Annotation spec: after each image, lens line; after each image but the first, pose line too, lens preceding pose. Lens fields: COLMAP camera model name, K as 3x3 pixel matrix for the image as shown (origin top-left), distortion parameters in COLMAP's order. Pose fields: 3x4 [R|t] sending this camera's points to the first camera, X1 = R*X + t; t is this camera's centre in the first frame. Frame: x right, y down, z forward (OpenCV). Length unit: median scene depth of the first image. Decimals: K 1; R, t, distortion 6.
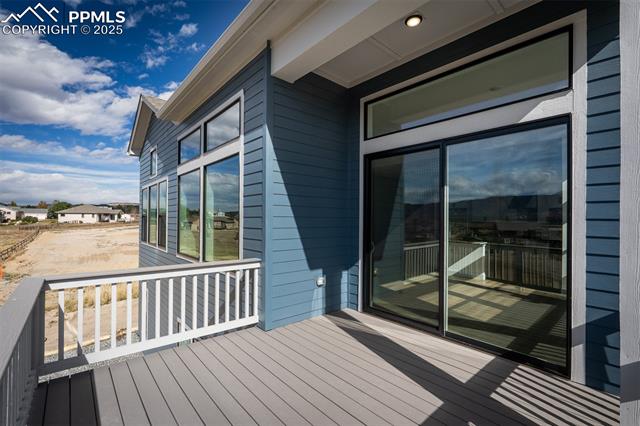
lens RADIAL K [[285.5, 0, 320.0], [0, 285.5, 213.0], [0, 0, 1]] dist [-0.000609, -0.000067]
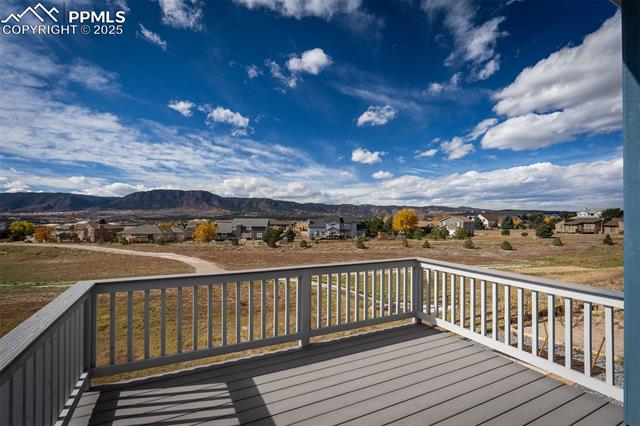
lens RADIAL K [[285.5, 0, 320.0], [0, 285.5, 213.0], [0, 0, 1]] dist [-0.000609, -0.000067]
pose [[-0.254346, -0.068668, -0.964672, 0.764875], [-0.008230, 0.997594, -0.068842, 0.065180], [0.967078, -0.009571, -0.254299, 0.798299]]
